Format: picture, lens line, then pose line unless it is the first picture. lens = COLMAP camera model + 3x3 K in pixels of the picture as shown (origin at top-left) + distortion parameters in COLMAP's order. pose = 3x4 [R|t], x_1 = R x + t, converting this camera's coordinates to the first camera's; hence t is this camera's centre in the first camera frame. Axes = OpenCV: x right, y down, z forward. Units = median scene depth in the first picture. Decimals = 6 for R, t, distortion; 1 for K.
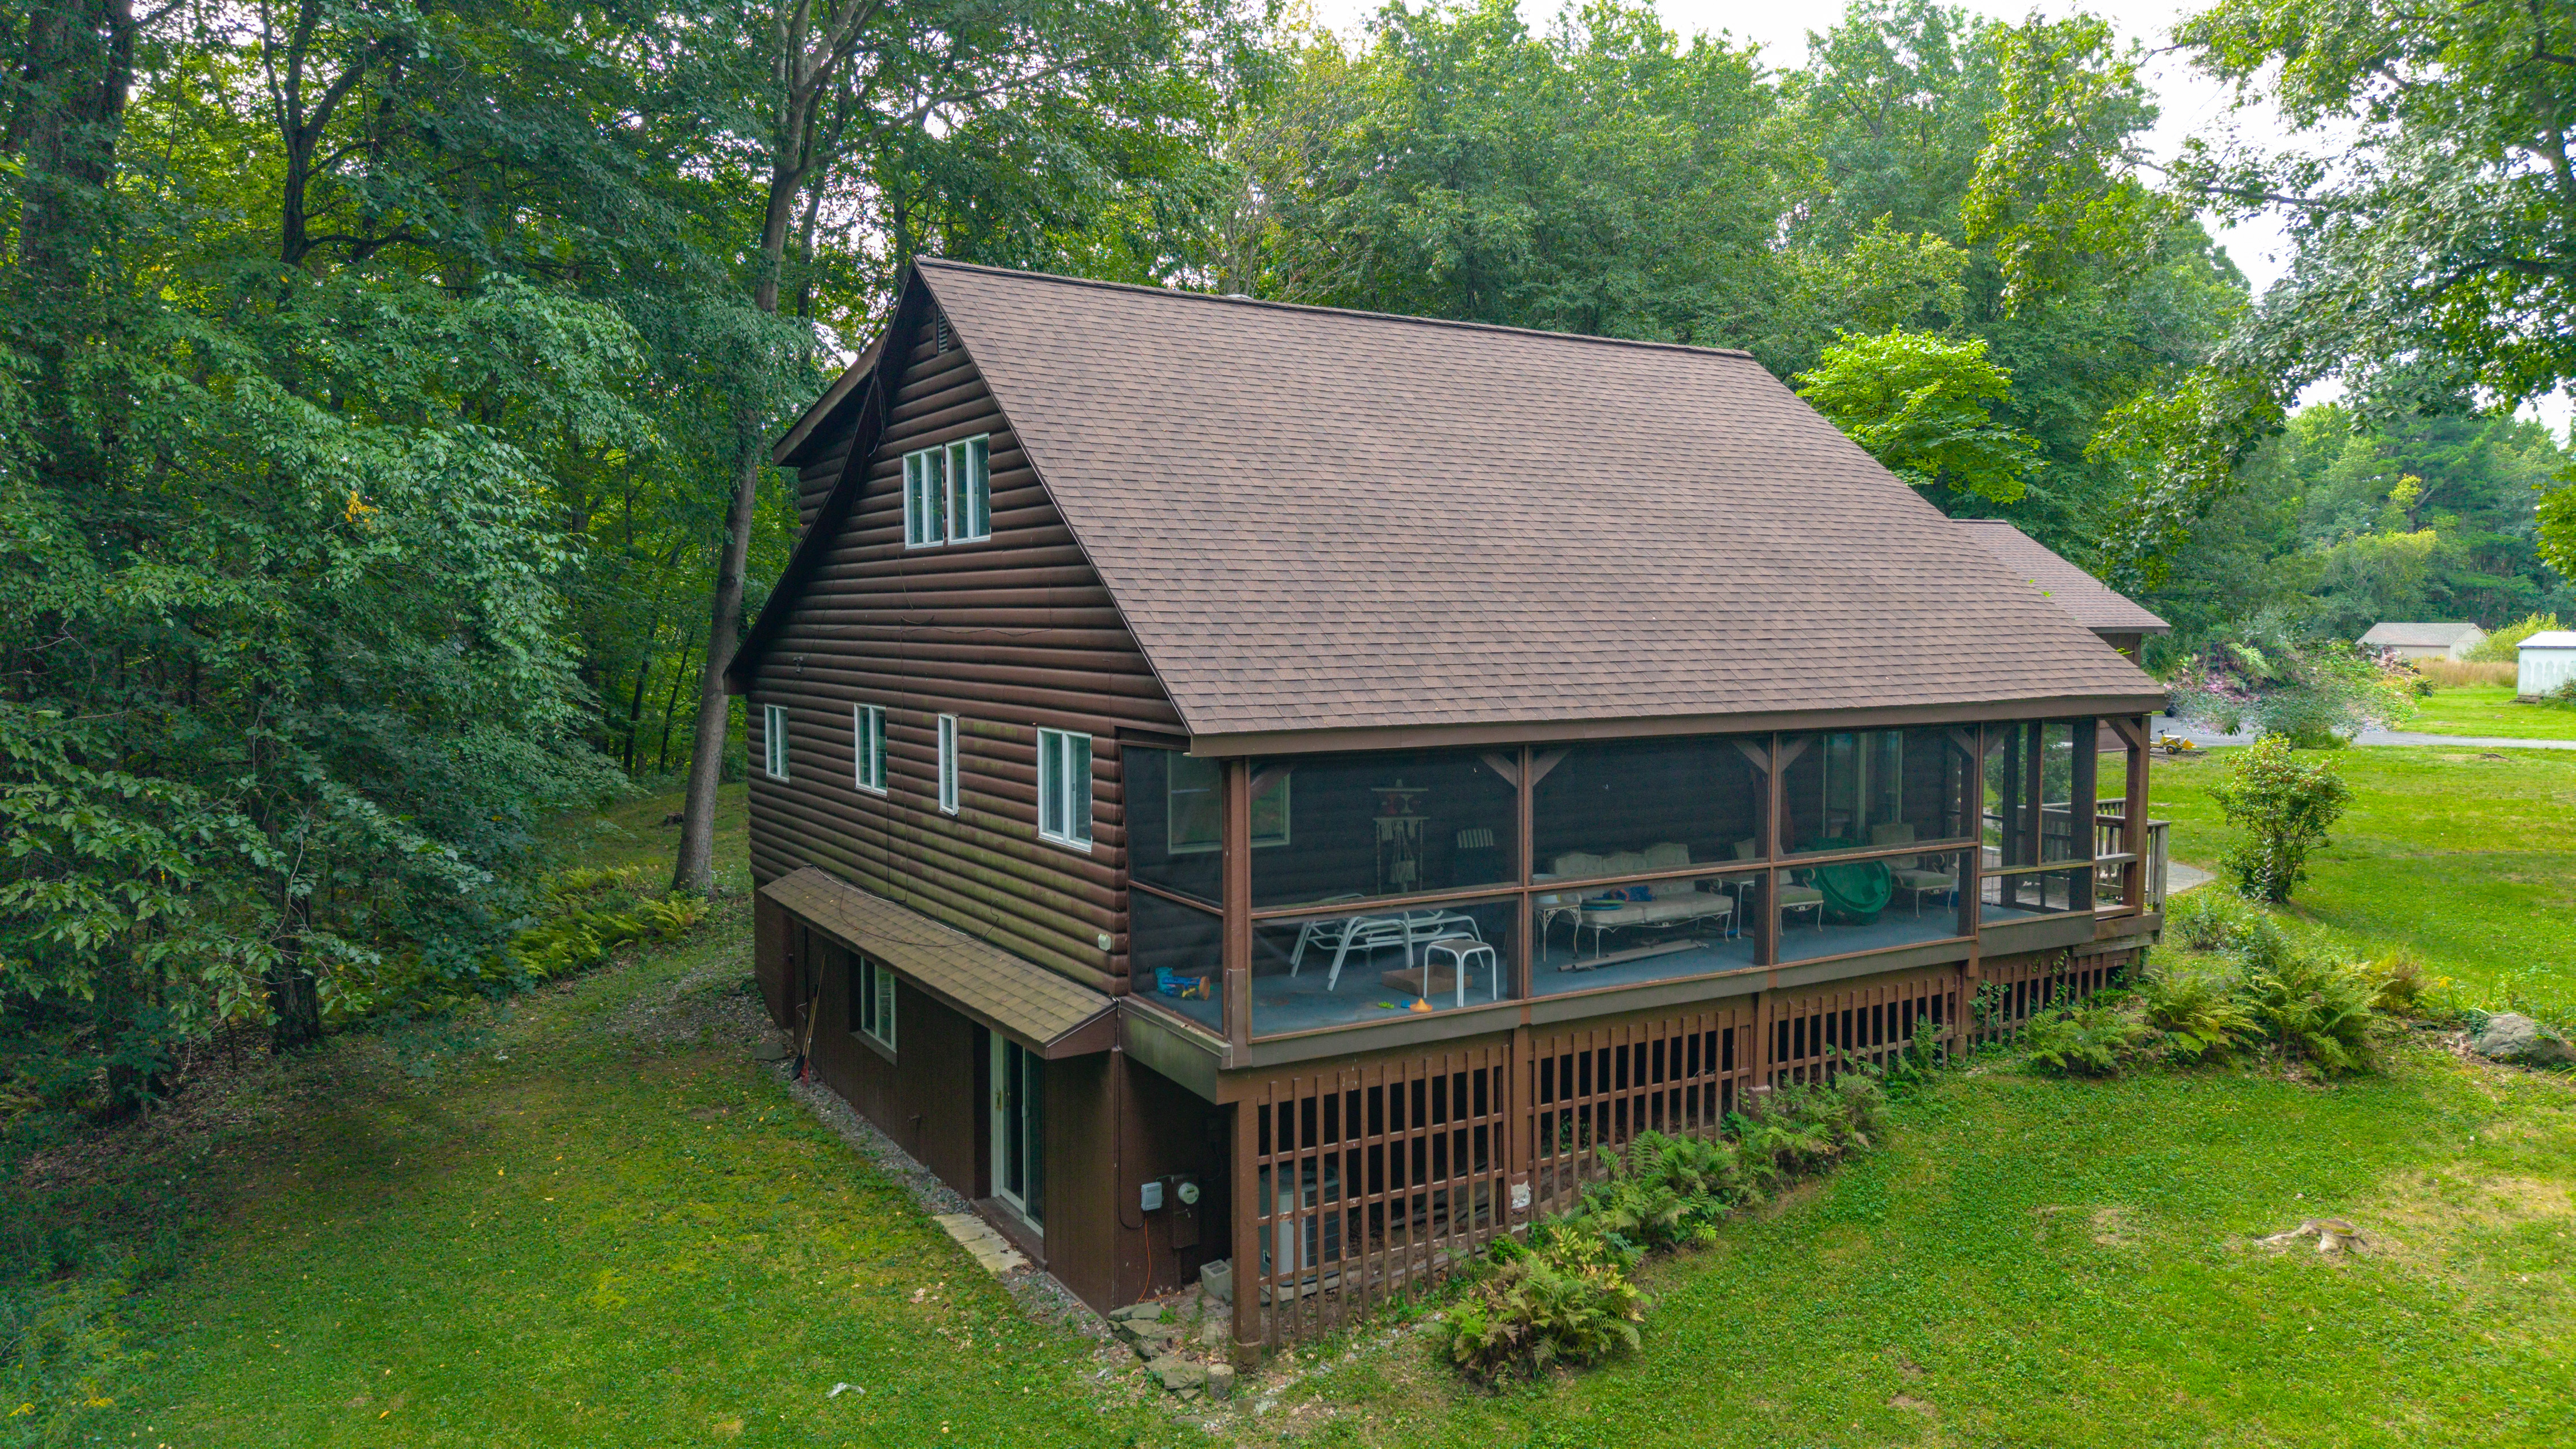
lens RADIAL K [[1720.2, 0, 1288.0], [0, 1720.2, 724.5], [0, 0, 1]] dist [0.017791, -0.000845]
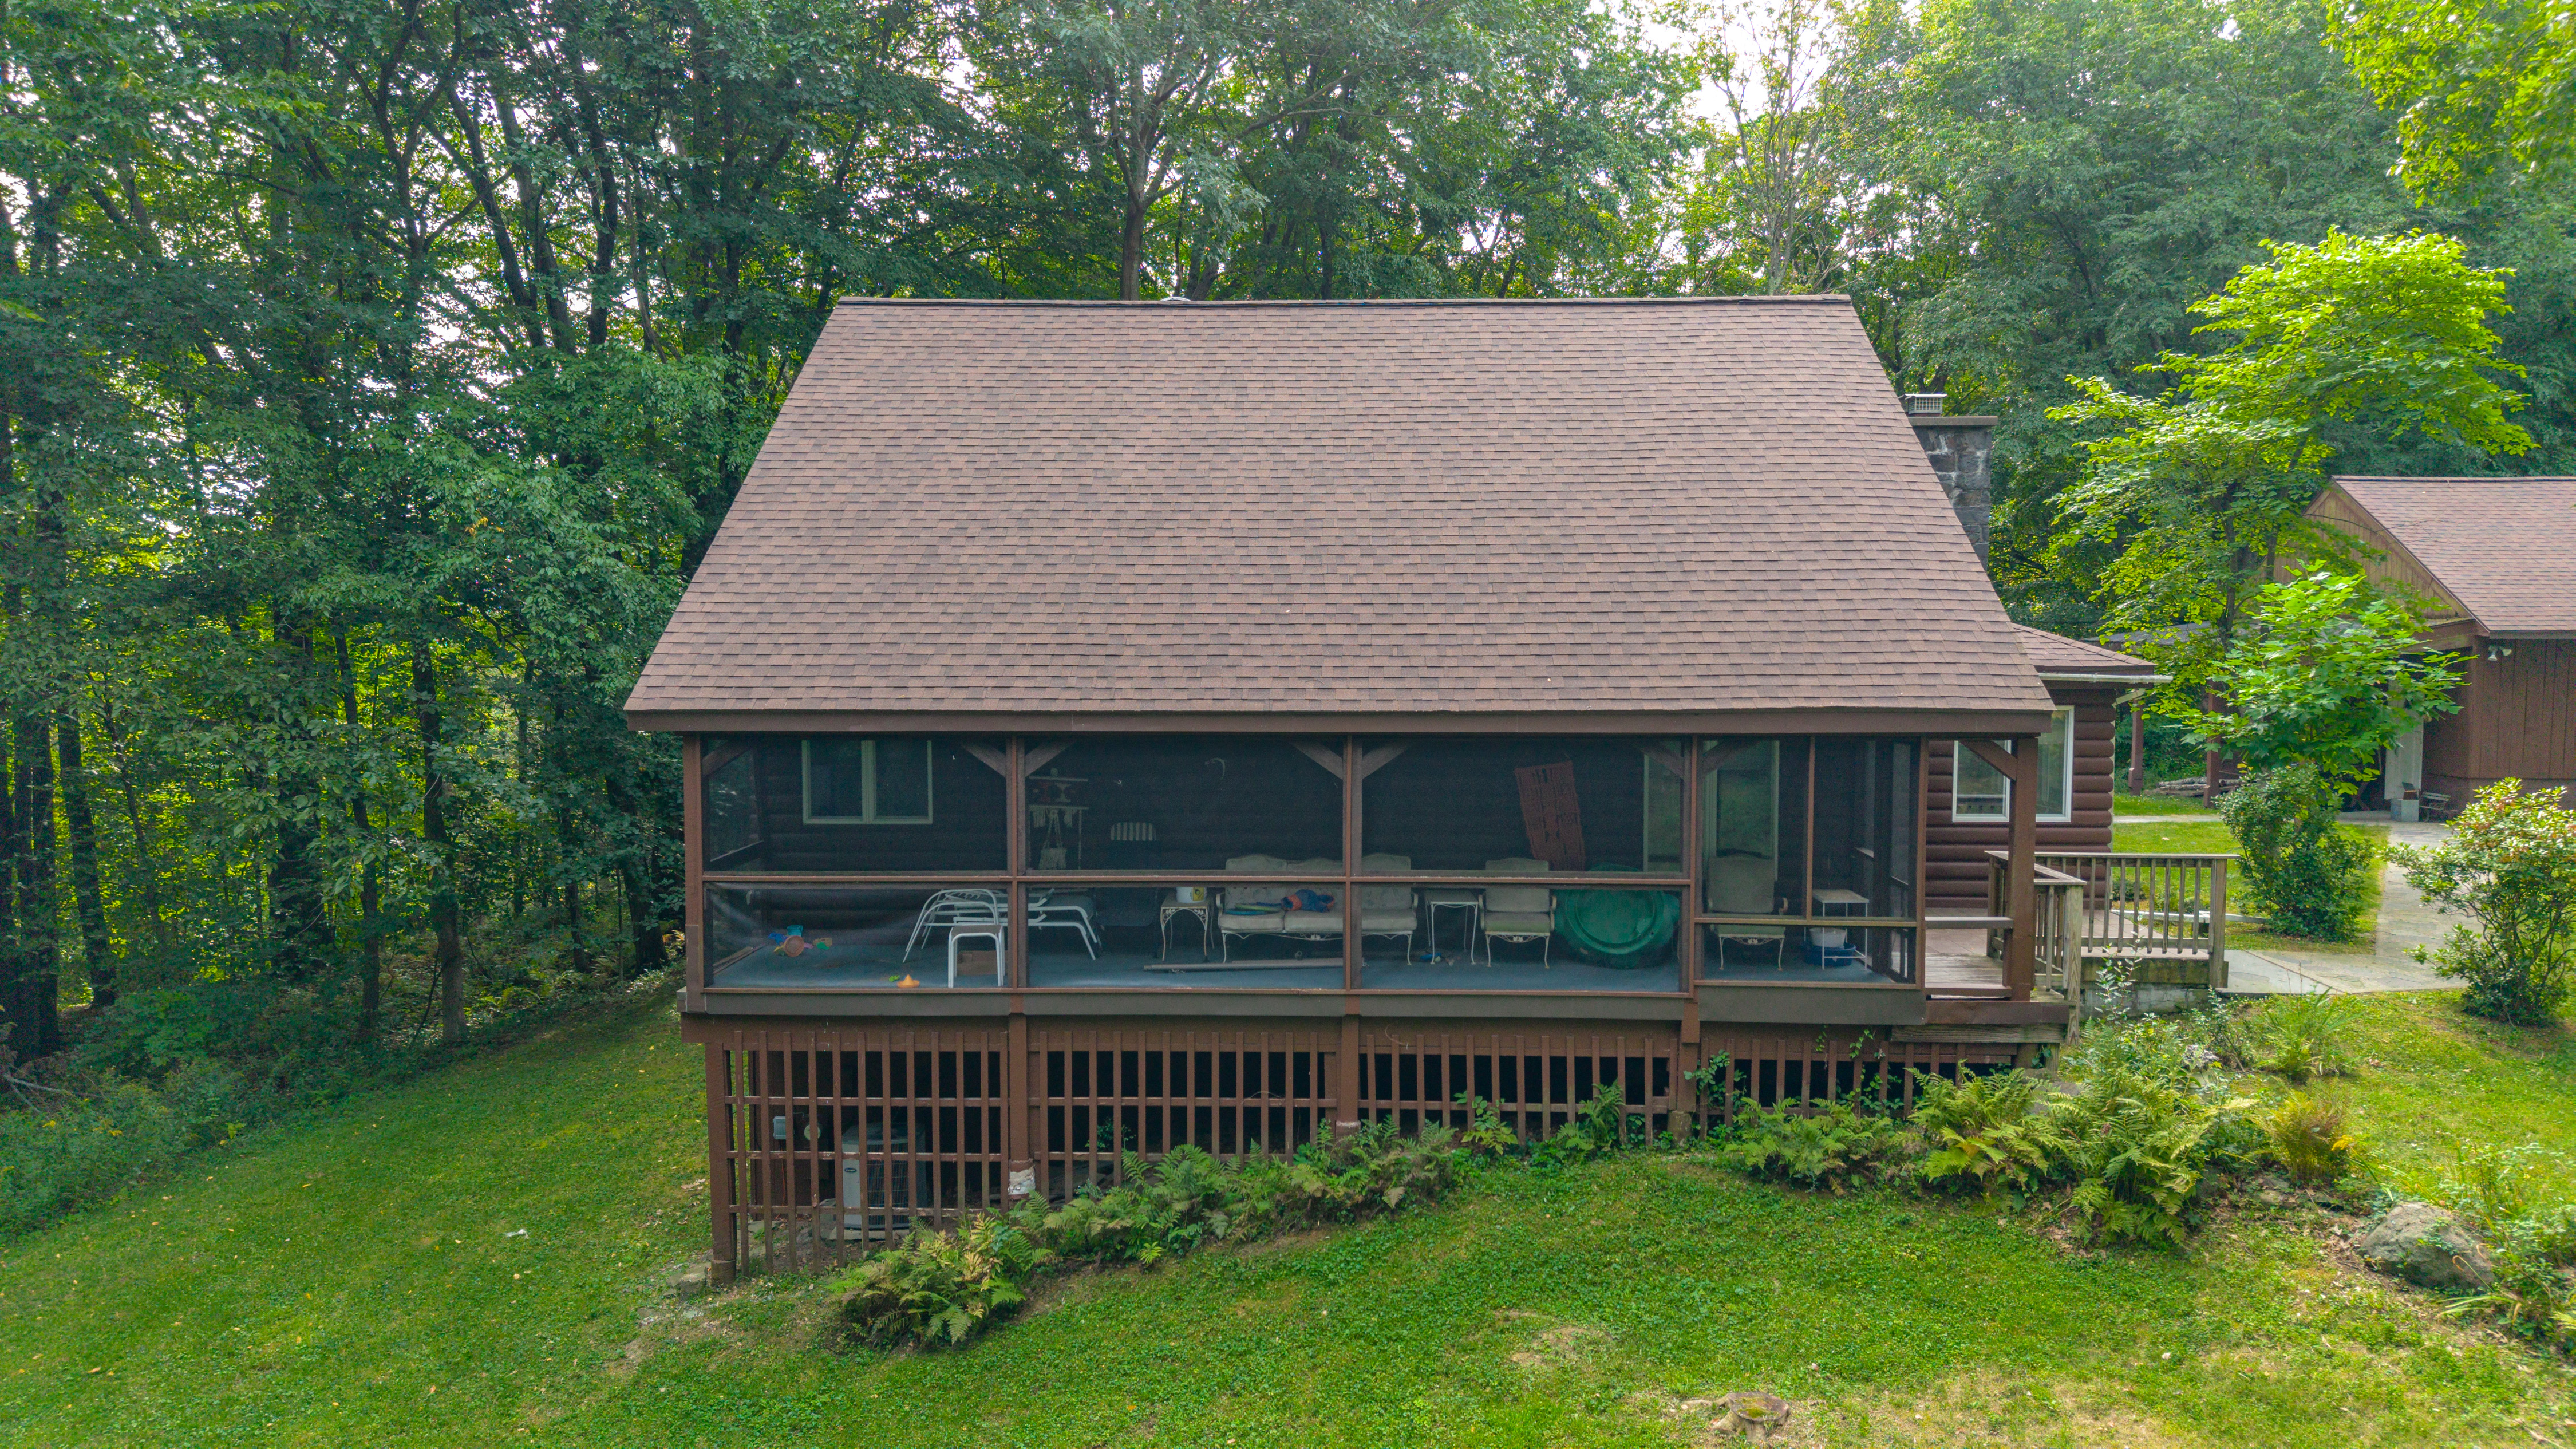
lens RADIAL K [[1813.7, 0, 1288.0], [0, 1813.7, 724.5], [0, 0, 1]] dist [0.044533, 0.001334]
pose [[0.850720, 0.047783, -0.523442, 0.735699], [-0.033701, 0.998769, 0.036401, -0.033790], [0.524537, -0.013326, 0.851283, 0.169044]]
